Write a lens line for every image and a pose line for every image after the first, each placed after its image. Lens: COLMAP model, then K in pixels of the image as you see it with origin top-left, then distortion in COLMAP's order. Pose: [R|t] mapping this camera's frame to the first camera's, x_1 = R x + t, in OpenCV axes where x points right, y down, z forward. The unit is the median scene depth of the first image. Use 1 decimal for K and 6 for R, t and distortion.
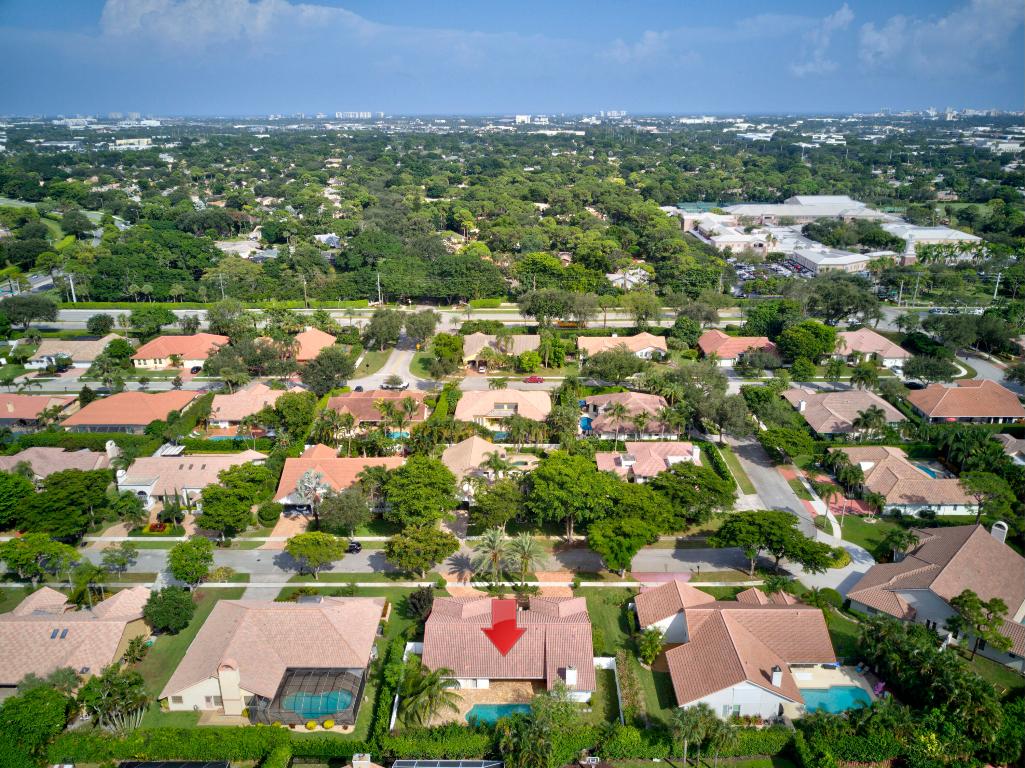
lens RADIAL K [[788.2, 0, 518.7], [0, 788.2, 382.5], [0, 0, 1]] dist [0.006710, -0.002179]
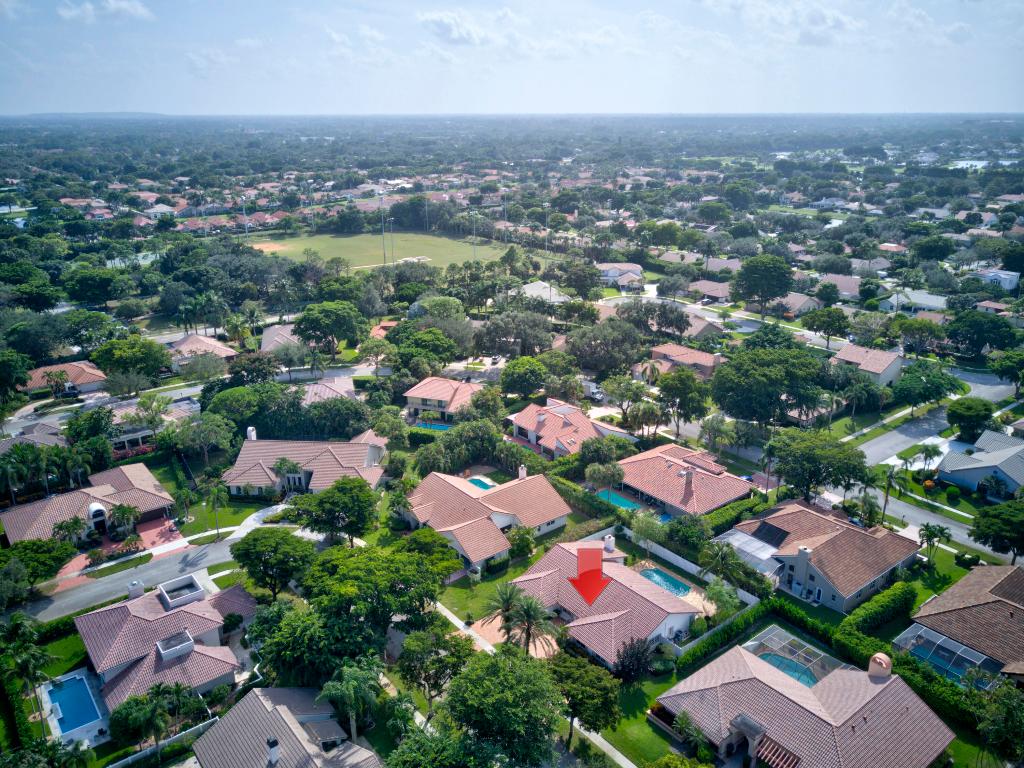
lens RADIAL K [[787.5, 0, 511.9], [0, 787.5, 383.9], [0, 0, 1]] dist [0.006710, -0.002179]
pose [[-0.633088, -0.244376, 0.734493, -0.418644], [0.263926, 0.823859, 0.501597, -0.301704], [-0.727696, 0.511407, -0.457079, 0.954695]]
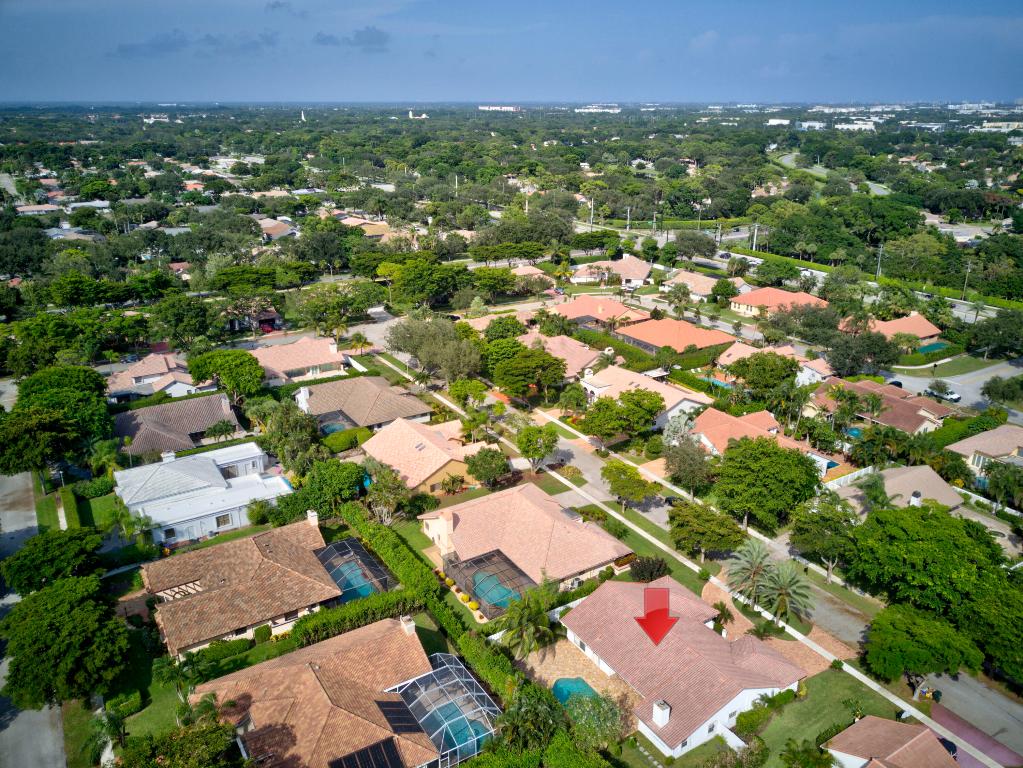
lens RADIAL K [[786.7, 0, 513.5], [0, 786.7, 382.5], [0, 0, 1]] dist [0.006710, -0.002179]
pose [[0.546703, 0.292226, -0.784678, 0.313224], [-0.278071, 0.947301, 0.159051, -0.018681], [0.789805, 0.131243, 0.599152, 0.221682]]
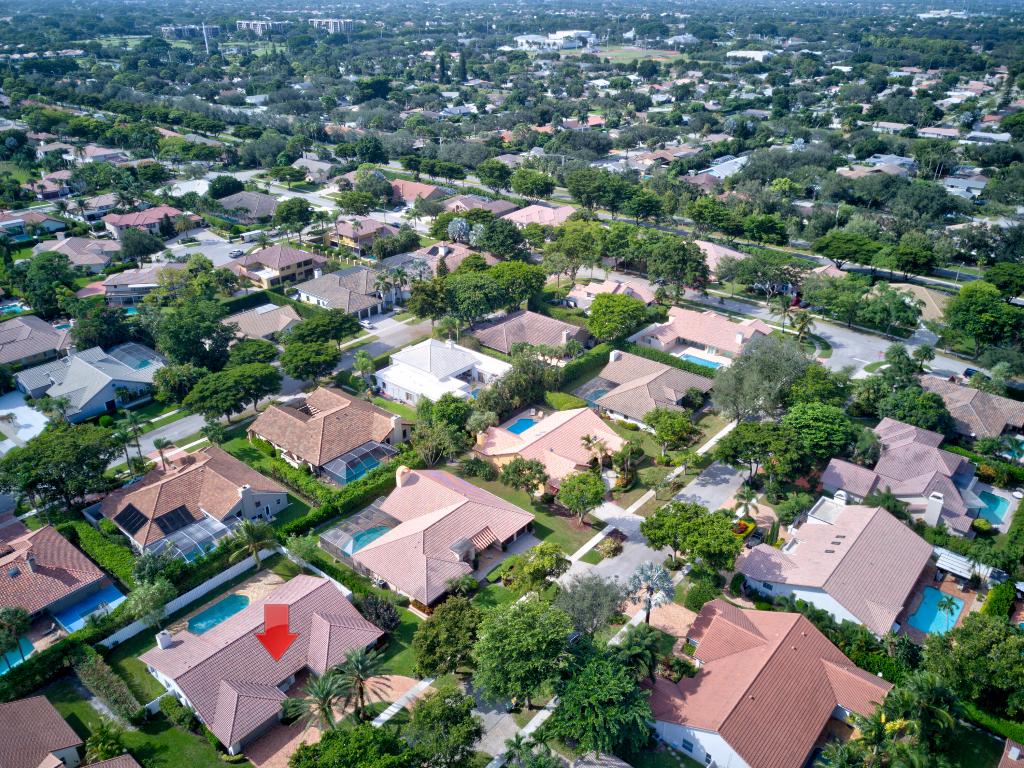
lens RADIAL K [[787.5, 0, 512.2], [0, 787.5, 384.3], [0, 0, 1]] dist [0.006710, -0.002179]
pose [[-0.630731, 0.359524, -0.687692, 0.219644], [-0.251622, 0.743565, 0.619514, -0.370531], [0.734074, 0.563786, -0.378525, 0.938704]]
